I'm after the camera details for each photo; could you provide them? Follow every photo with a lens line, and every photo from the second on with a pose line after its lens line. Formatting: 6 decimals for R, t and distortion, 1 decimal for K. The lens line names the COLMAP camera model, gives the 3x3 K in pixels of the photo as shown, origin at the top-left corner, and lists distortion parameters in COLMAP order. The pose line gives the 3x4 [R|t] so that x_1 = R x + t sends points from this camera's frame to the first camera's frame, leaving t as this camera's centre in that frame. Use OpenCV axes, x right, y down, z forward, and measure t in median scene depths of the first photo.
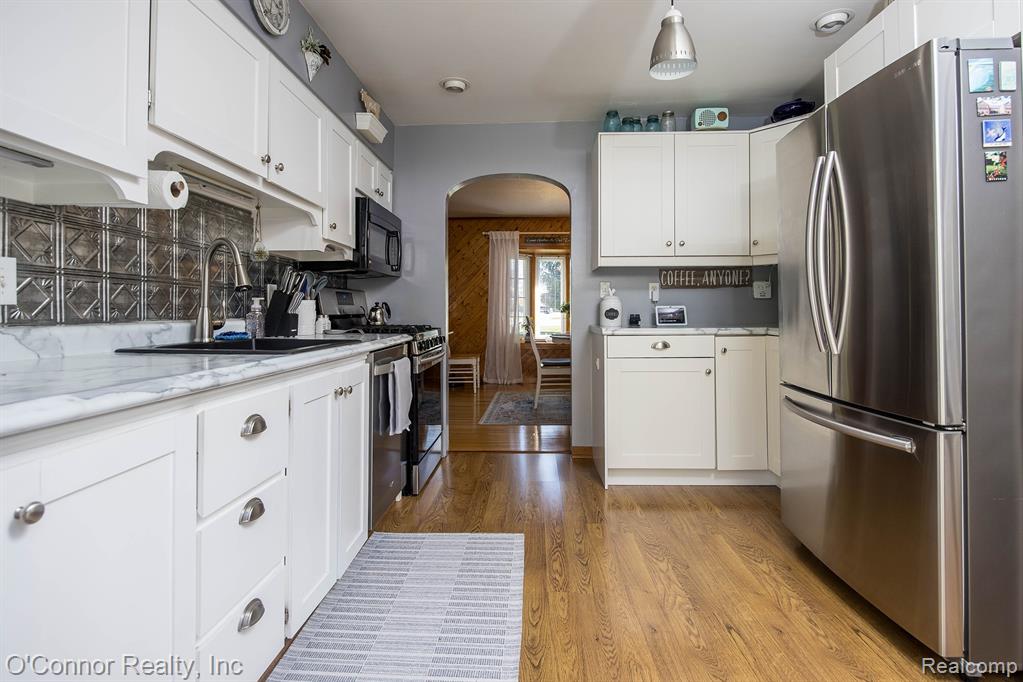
lens RADIAL K [[505.7, 0, 509.4], [0, 505.7, 305.2], [0, 0, 1]] dist [-0.001994, -0.000459]
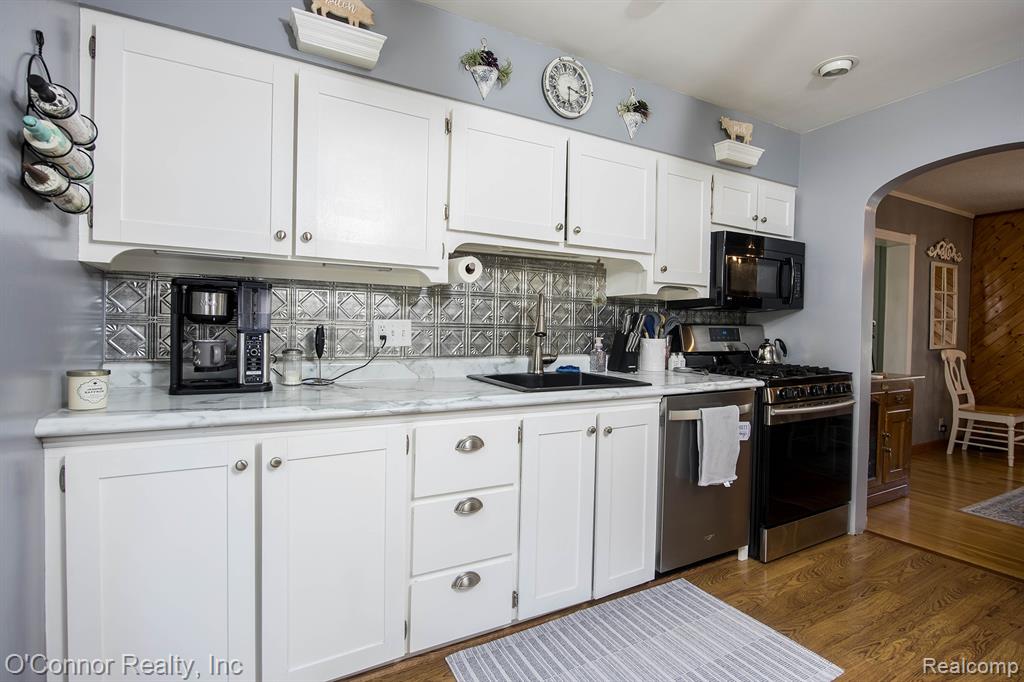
lens RADIAL K [[487.2, 0, 515.1], [0, 487.2, 335.4], [0, 0, 1]] dist [-0.000073, -0.000323]
pose [[0.532279, 0.023018, -0.846256, 0.387332], [-0.005489, 0.999703, 0.023739, -0.049076], [0.846551, -0.007991, 0.532248, 0.246129]]
